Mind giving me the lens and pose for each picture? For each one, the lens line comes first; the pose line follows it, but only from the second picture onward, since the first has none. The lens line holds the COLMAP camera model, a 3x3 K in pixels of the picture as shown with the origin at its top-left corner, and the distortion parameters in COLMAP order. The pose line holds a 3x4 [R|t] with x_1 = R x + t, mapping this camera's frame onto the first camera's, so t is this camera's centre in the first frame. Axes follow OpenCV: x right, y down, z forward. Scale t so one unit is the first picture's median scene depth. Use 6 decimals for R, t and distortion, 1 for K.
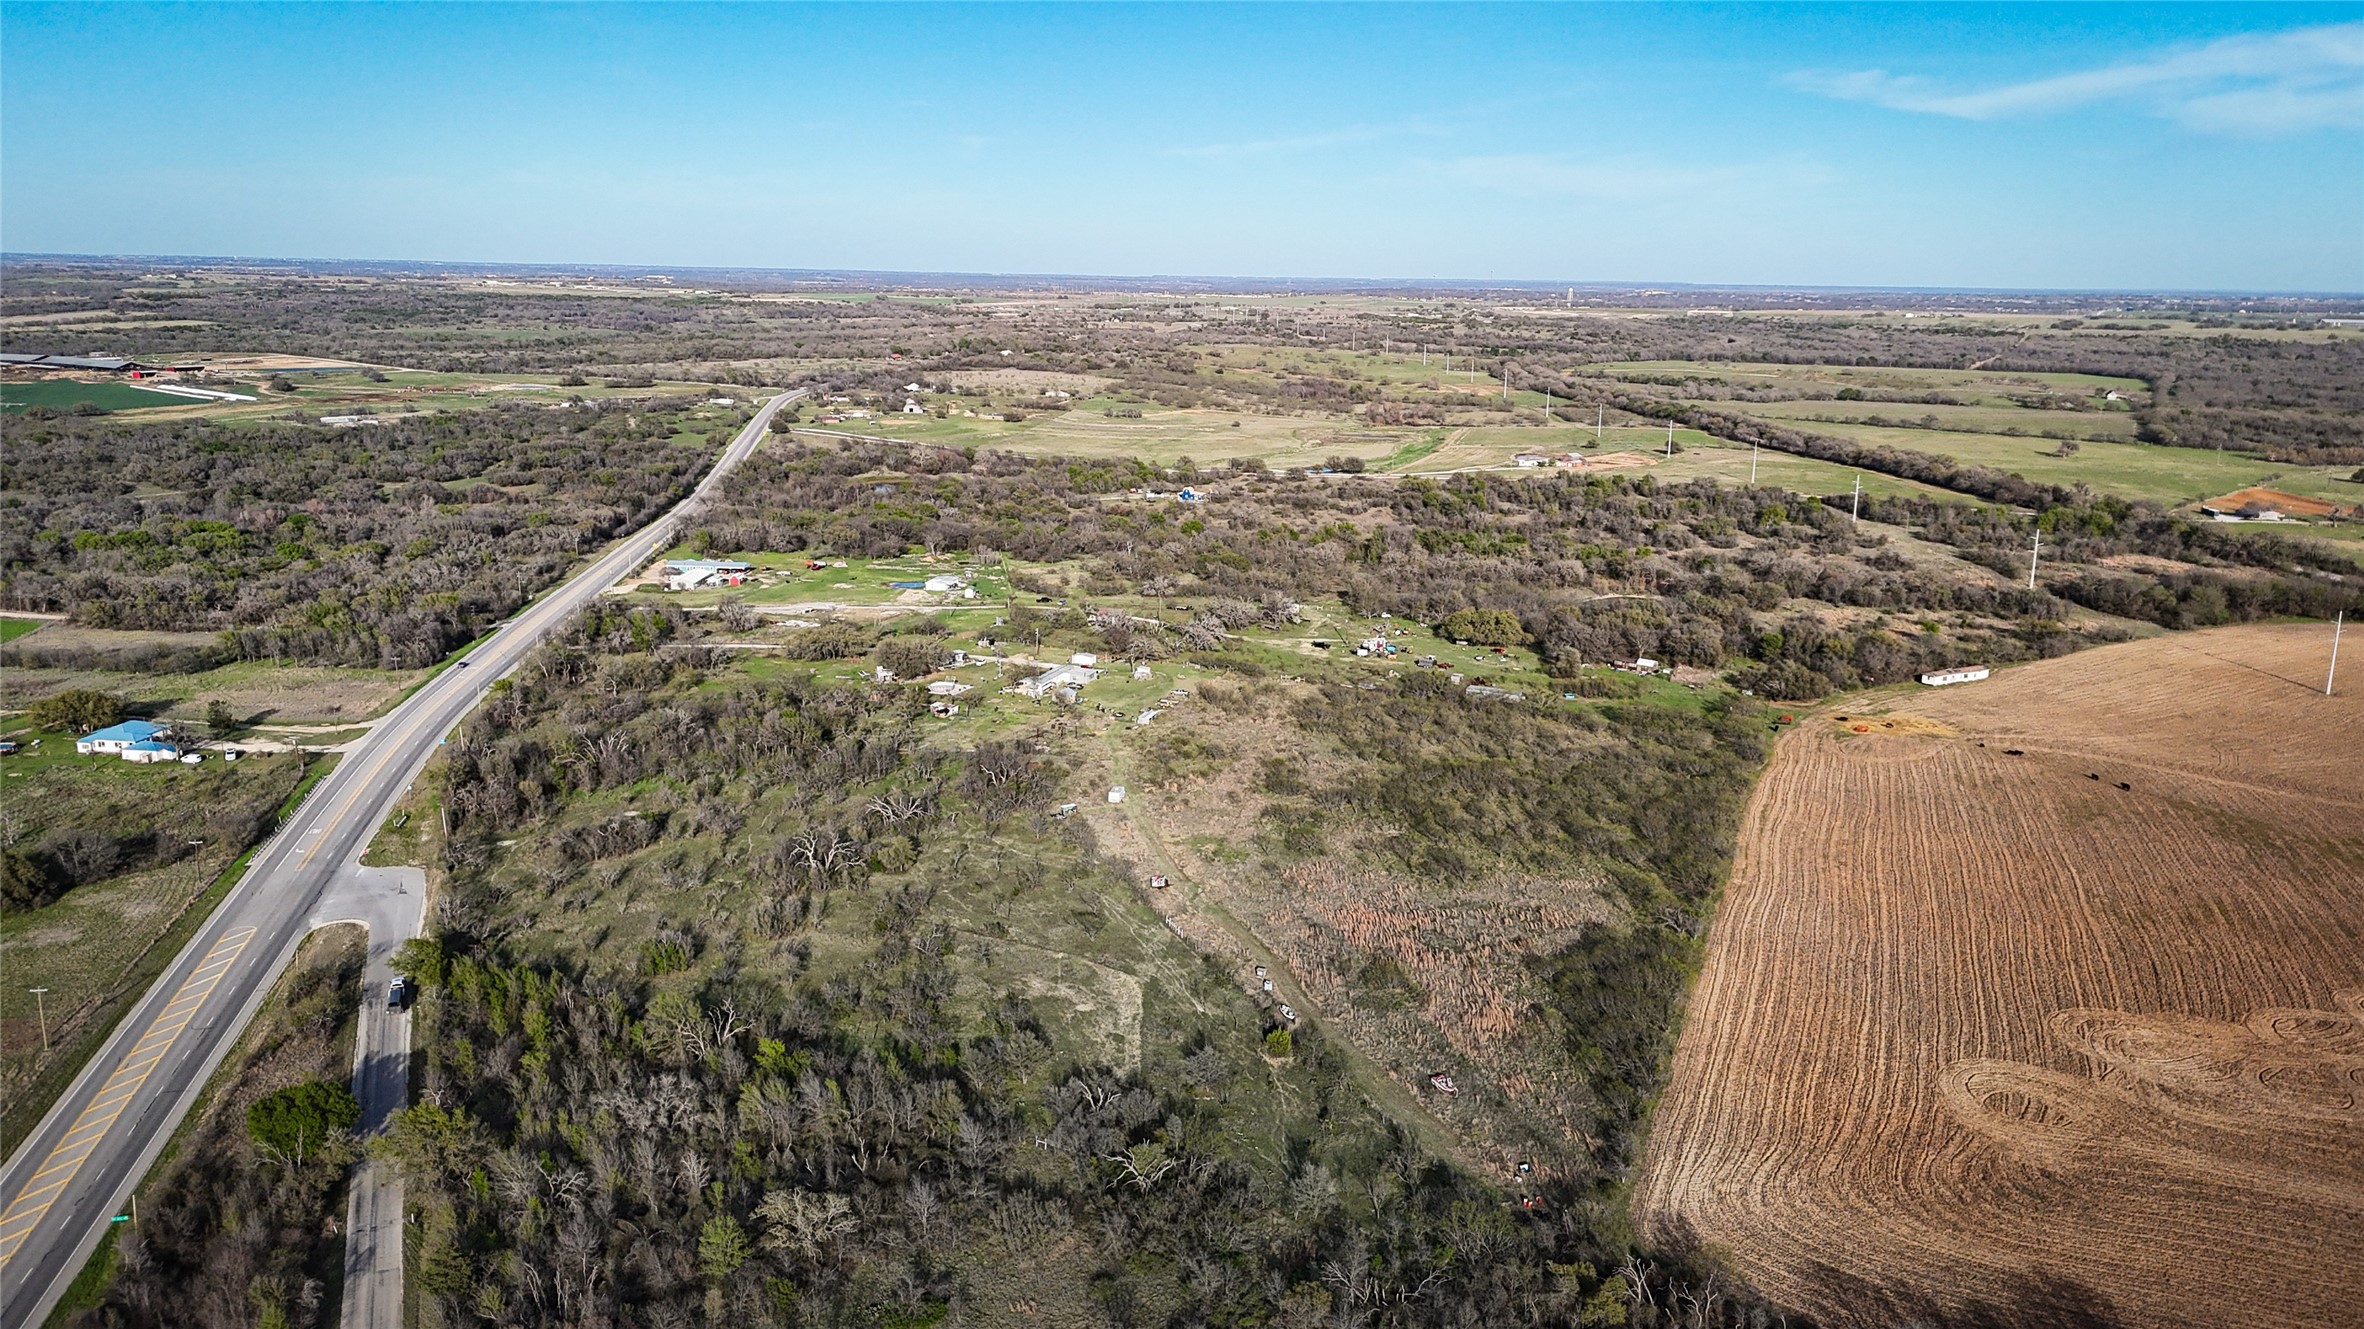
lens RADIAL K [[1765.1, 0, 1182.0], [0, 1765.1, 664.5], [0, 0, 1]] dist [0.073490, -0.079858]
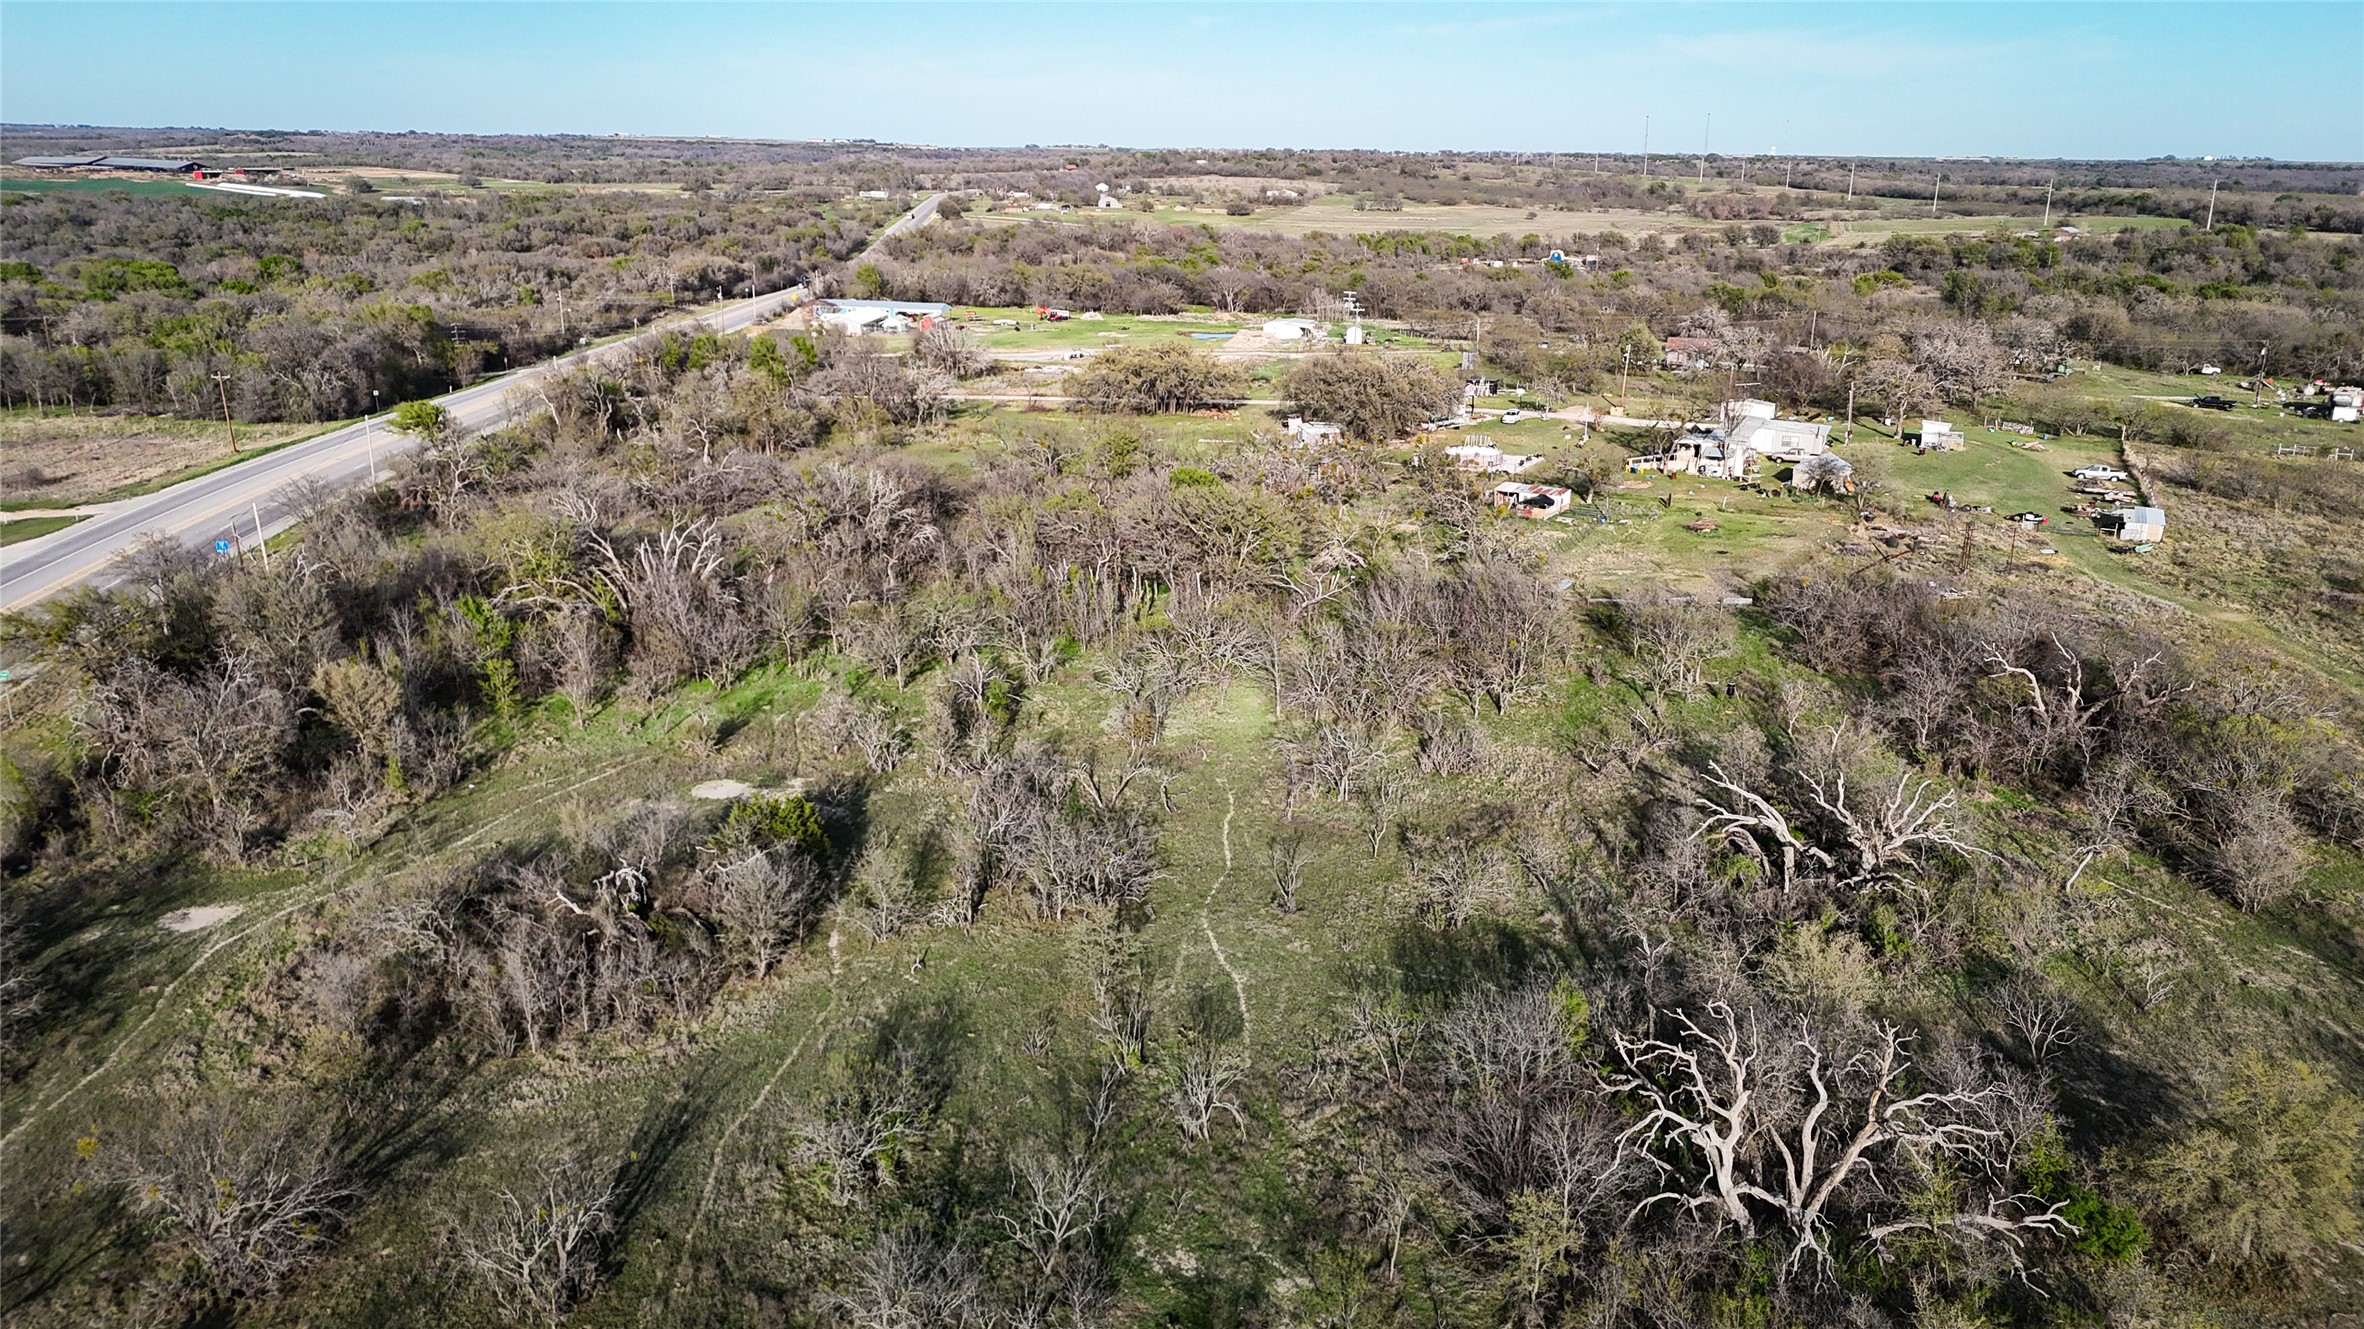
lens RADIAL K [[1765.1, 0, 1182.0], [0, 1765.1, 664.5], [0, 0, 1]] dist [0.073490, -0.079858]
pose [[0.997288, 0.020261, -0.070759, -0.172667], [-0.015898, 0.997969, 0.061686, 0.036736], [0.071865, -0.060393, 0.995584, 0.575648]]
